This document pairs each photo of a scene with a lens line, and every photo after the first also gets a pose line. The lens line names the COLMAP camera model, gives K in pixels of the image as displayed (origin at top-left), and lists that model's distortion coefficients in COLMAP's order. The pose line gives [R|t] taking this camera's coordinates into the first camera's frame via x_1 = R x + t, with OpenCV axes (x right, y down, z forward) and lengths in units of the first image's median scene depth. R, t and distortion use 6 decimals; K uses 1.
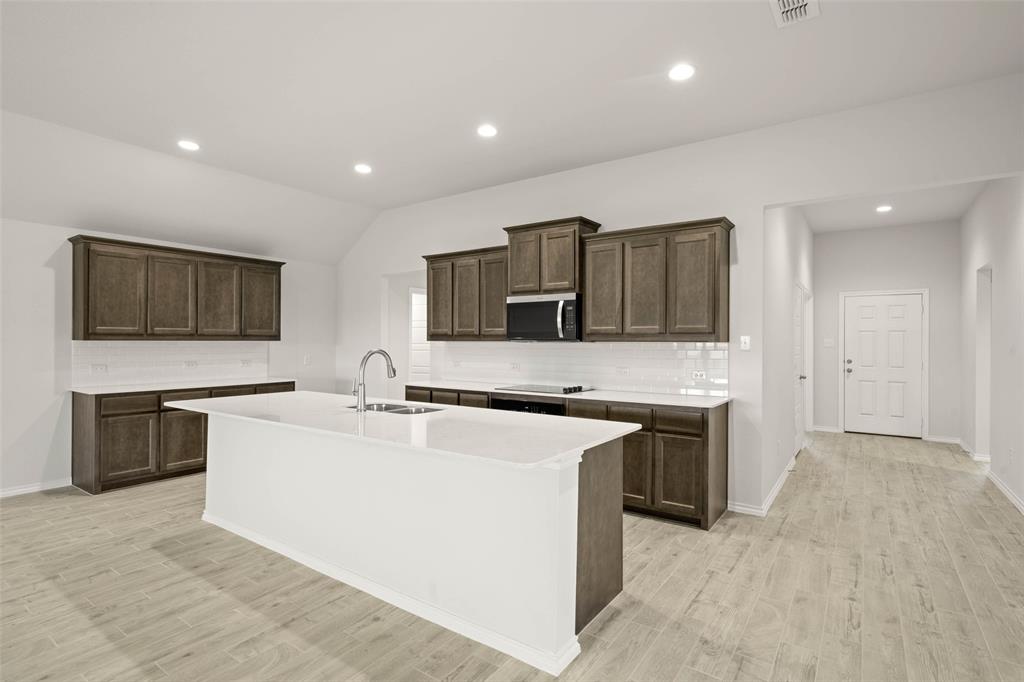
lens RADIAL K [[501.9, 0, 512.0], [0, 501.9, 341.0], [0, 0, 1]] dist [0.000719, 0.000153]
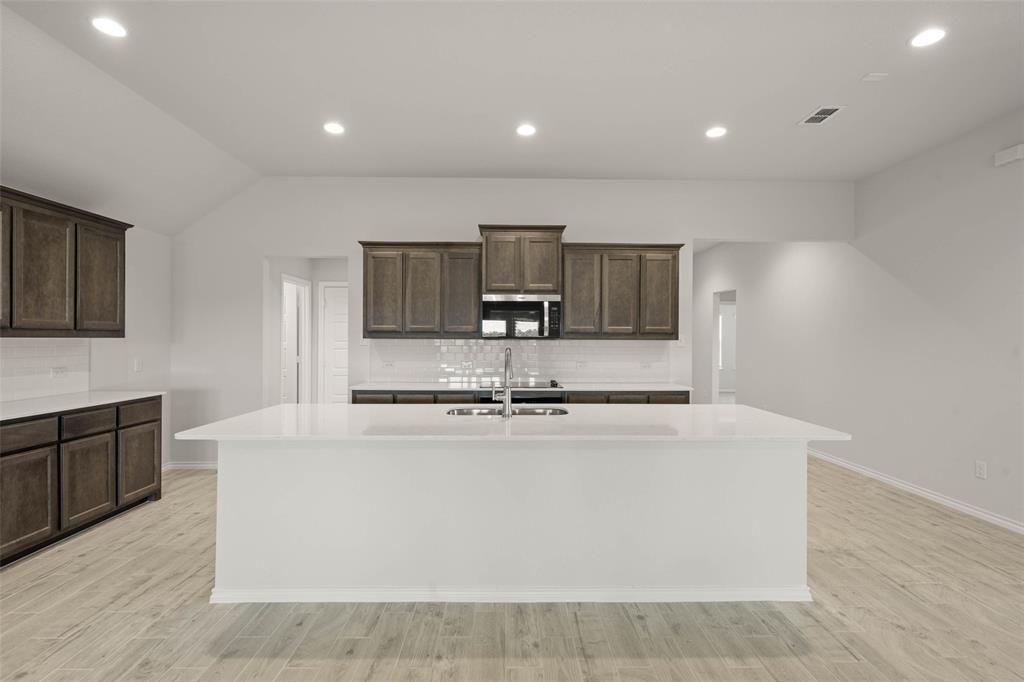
lens RADIAL K [[485.0, 0, 512.0], [0, 485.0, 341.0], [0, 0, 1]] dist [0.001598, 0.000300]
pose [[0.811270, -0.001612, 0.584669, -0.542917], [-0.002803, 0.999974, 0.006647, -0.002287], [-0.584665, -0.007032, 0.811245, 0.191167]]
